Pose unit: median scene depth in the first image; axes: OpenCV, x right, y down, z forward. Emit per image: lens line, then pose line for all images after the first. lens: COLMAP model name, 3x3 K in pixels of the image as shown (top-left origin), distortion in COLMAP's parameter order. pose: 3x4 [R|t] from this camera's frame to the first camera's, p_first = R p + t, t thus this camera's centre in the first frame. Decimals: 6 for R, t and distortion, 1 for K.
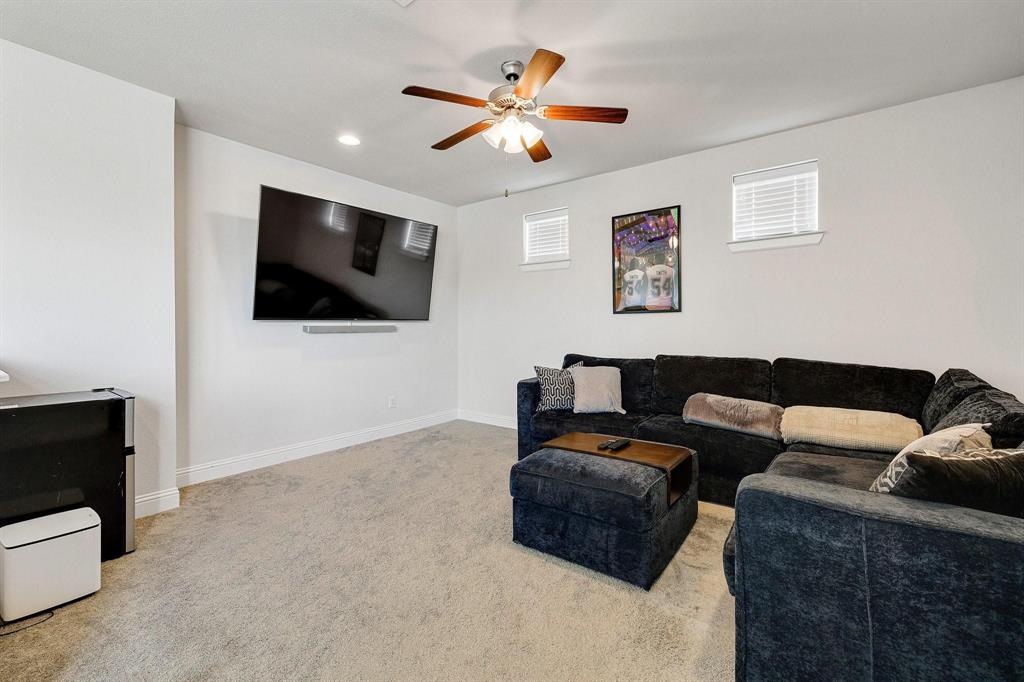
lens RADIAL K [[439.7, 0, 487.2], [0, 439.7, 337.2], [0, 0, 1]] dist [-0.000191, 0.001210]
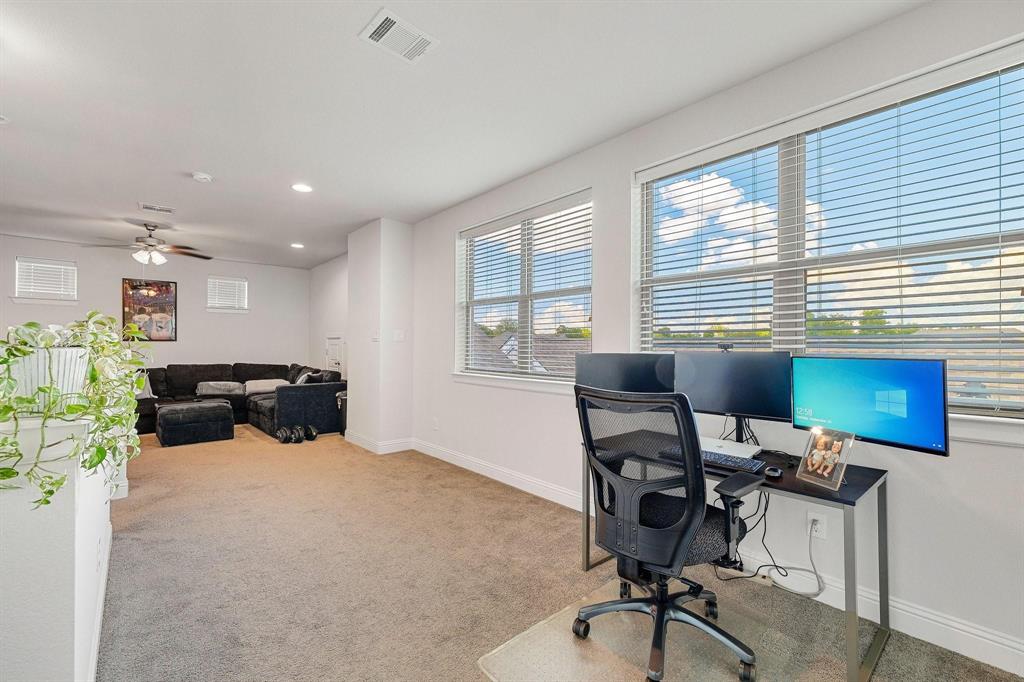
lens RADIAL K [[439.7, 0, 510.8], [0, 439.7, 342.9], [0, 0, 1]] dist [-0.000191, 0.001210]
pose [[0.201757, 0.009204, 0.979392, -1.142307], [0.018607, 0.999739, -0.013228, -0.001526], [-0.979259, 0.020893, 0.201533, -0.766941]]
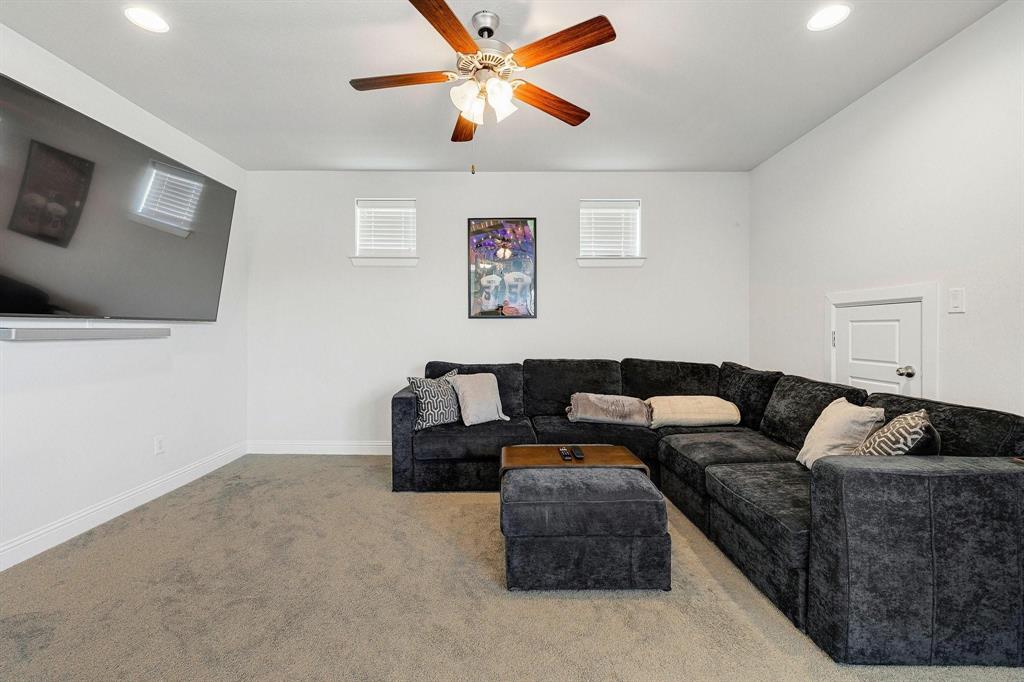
lens RADIAL K [[439.7, 0, 512.9], [0, 439.7, 337.9], [0, 0, 1]] dist [-0.000191, 0.001210]
pose [[0.785448, -0.004270, 0.618913, -0.286782], [0.010219, 0.999929, -0.006070, -0.004124], [-0.618843, 0.011092, 0.785436, 0.218472]]
